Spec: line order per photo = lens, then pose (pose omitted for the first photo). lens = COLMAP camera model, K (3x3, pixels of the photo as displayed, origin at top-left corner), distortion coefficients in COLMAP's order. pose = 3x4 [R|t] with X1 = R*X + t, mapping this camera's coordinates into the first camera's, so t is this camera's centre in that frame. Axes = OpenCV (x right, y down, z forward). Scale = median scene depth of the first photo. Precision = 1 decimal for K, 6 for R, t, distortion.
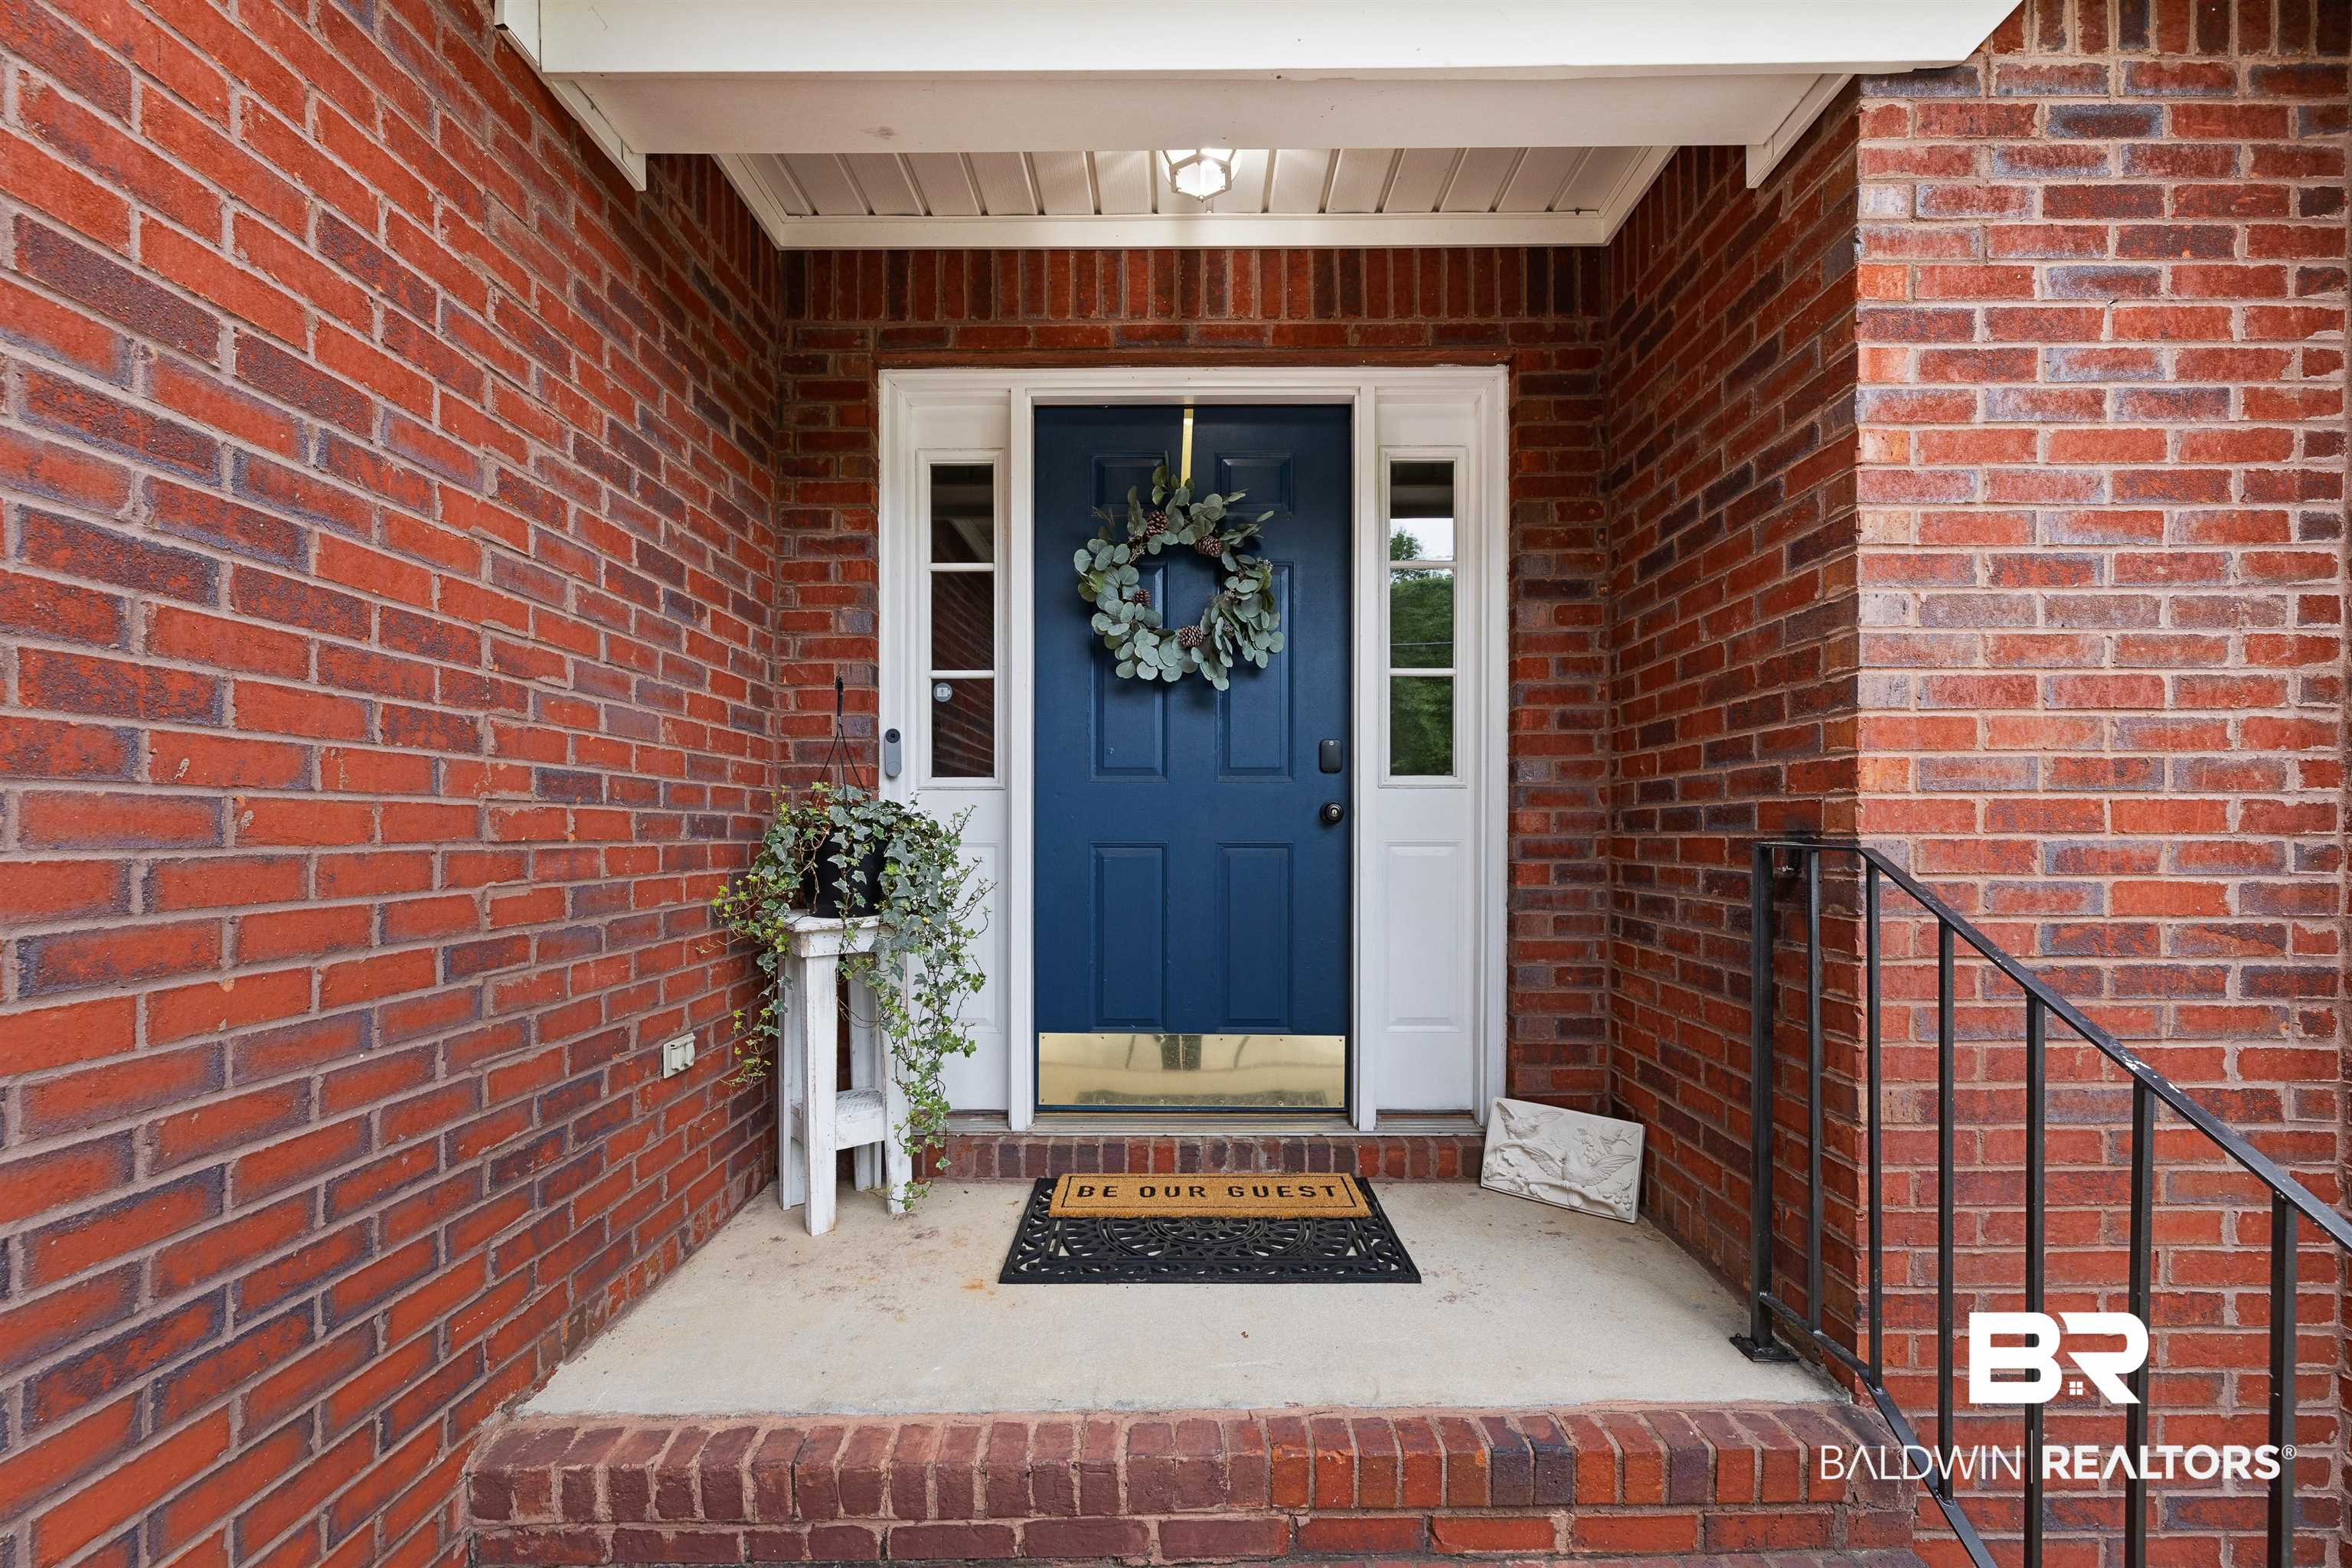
lens RADIAL K [[1005.5, 0, 1171.5], [0, 1005.5, 832.3], [0, 0, 1]] dist [0.000530, 0.000049]
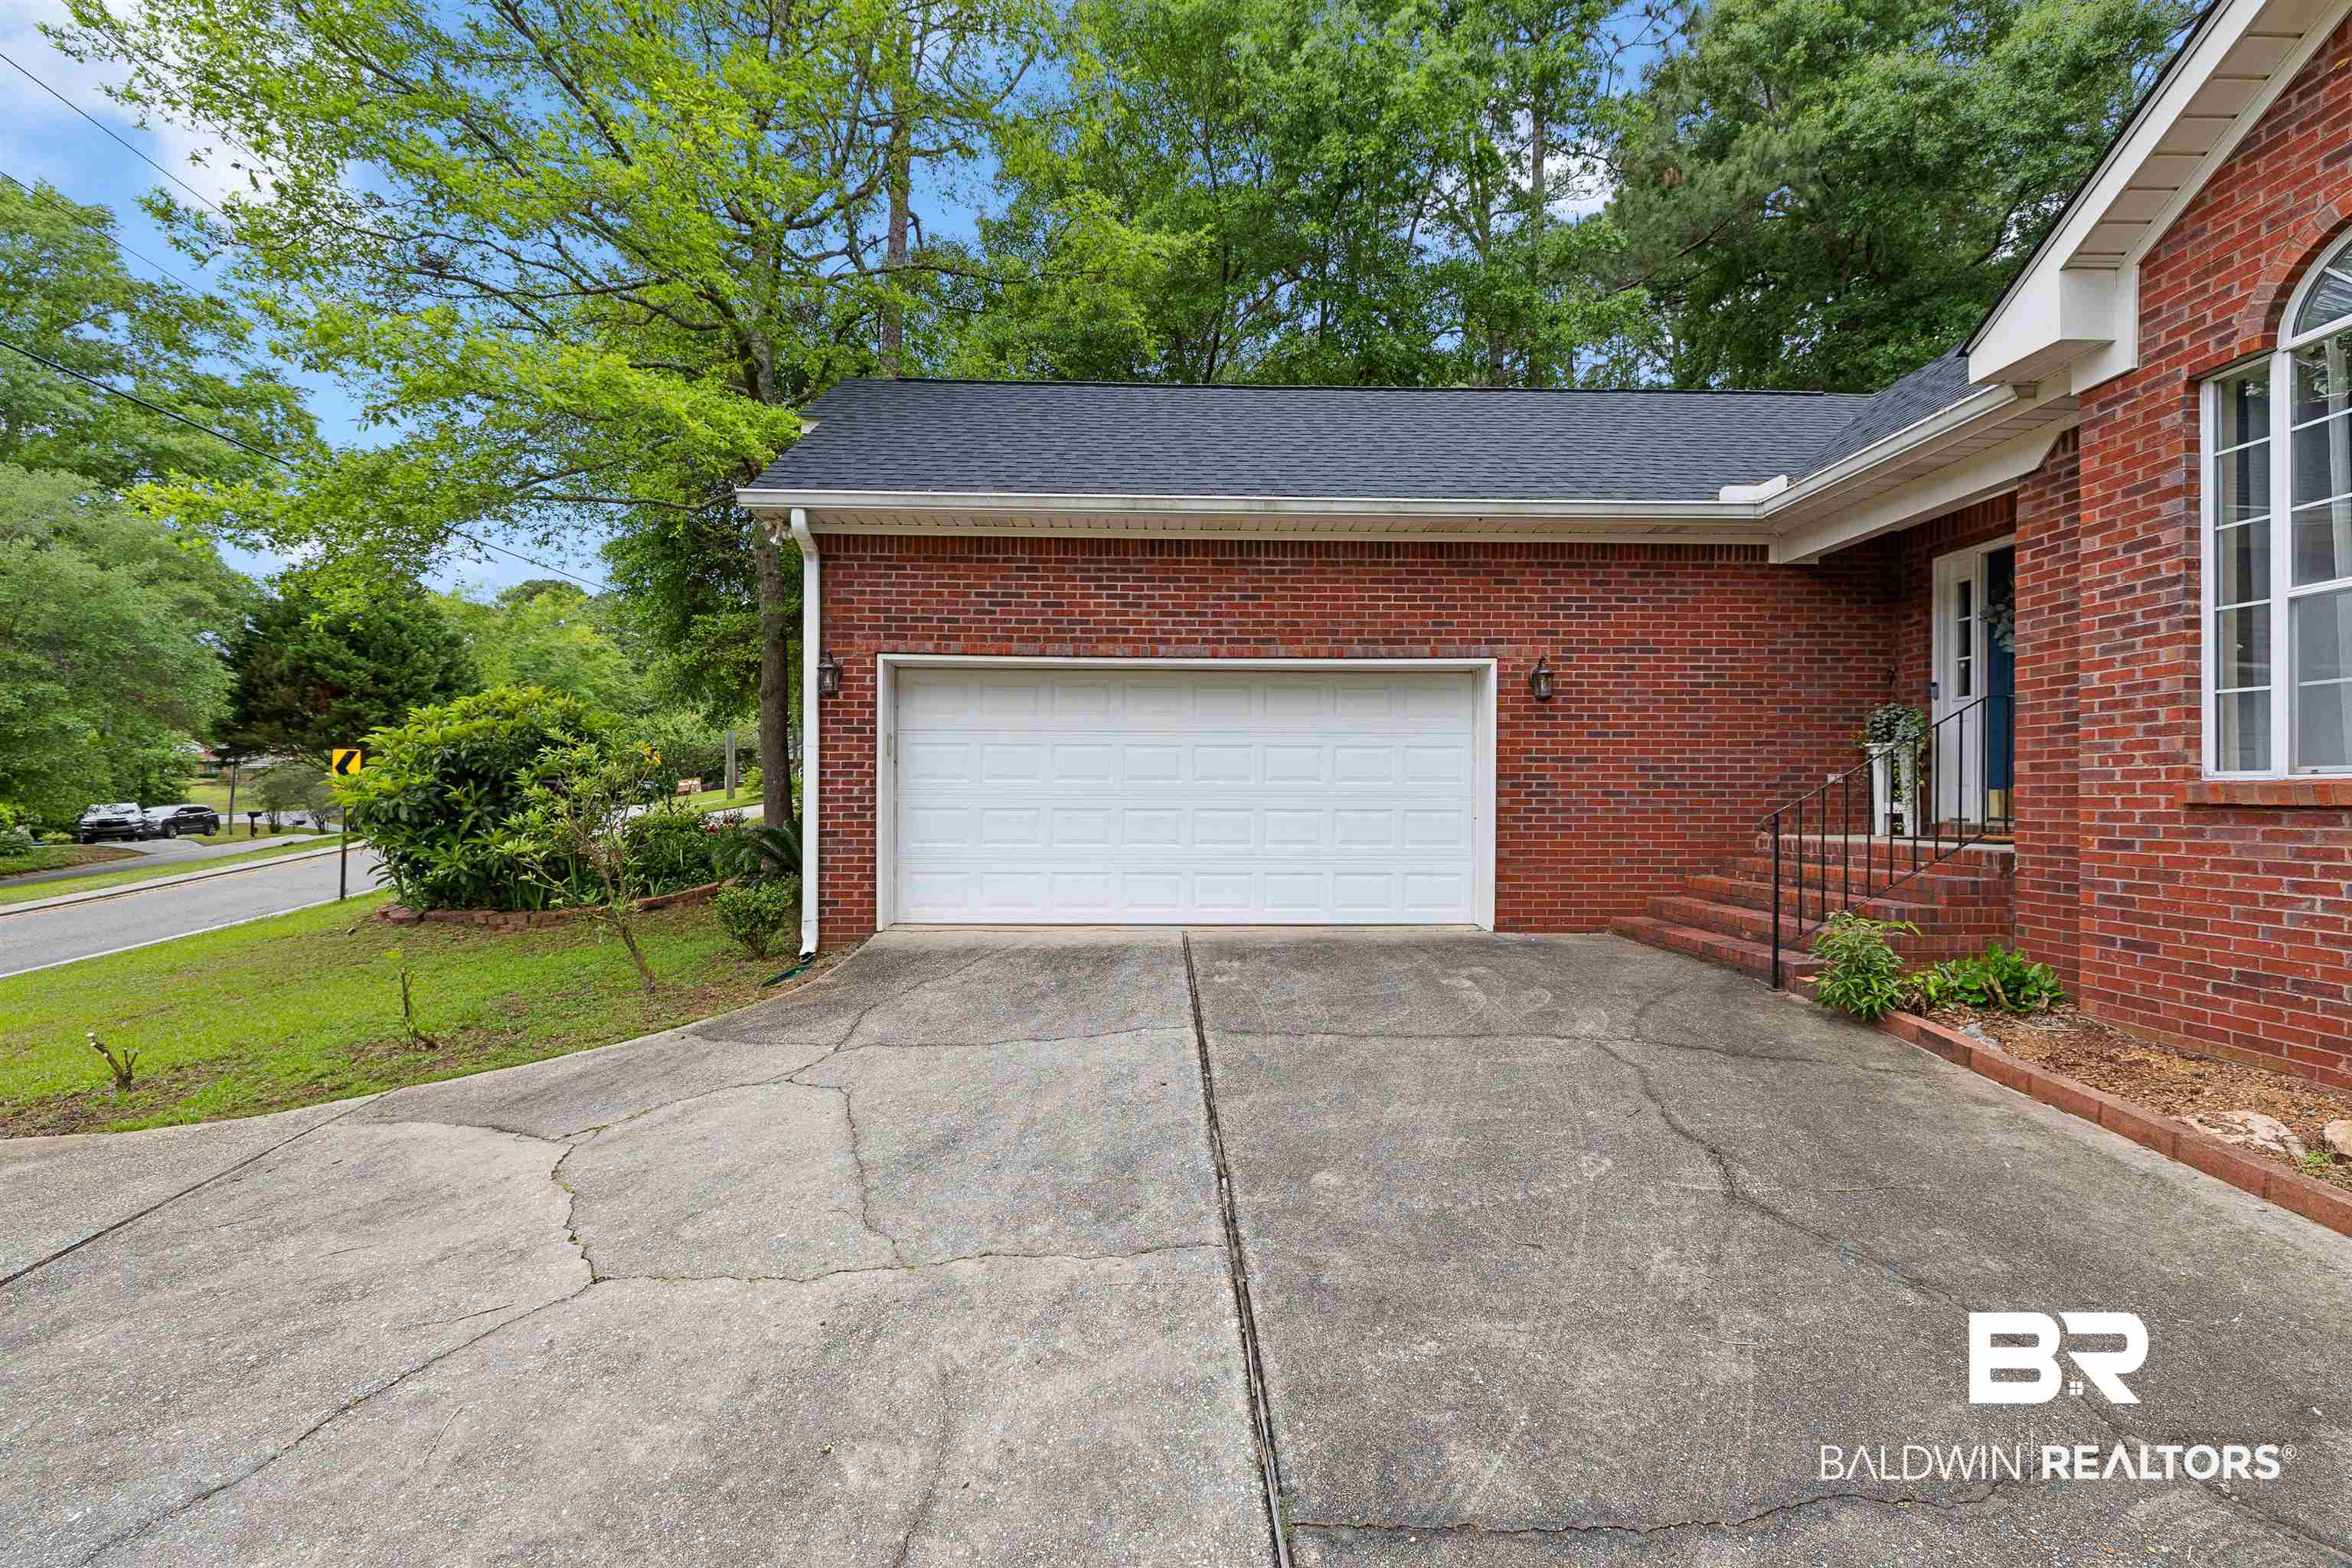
lens RADIAL K [[1005.5, 0, 1176.6], [0, 1005.5, 791.5], [0, 0, 1]] dist [0.000530, 0.000049]
pose [[0.036737, -0.005626, -0.999309, 4.124018], [-0.008604, 0.999945, -0.005946, 0.401683], [0.999288, 0.008817, 0.036686, -2.087117]]
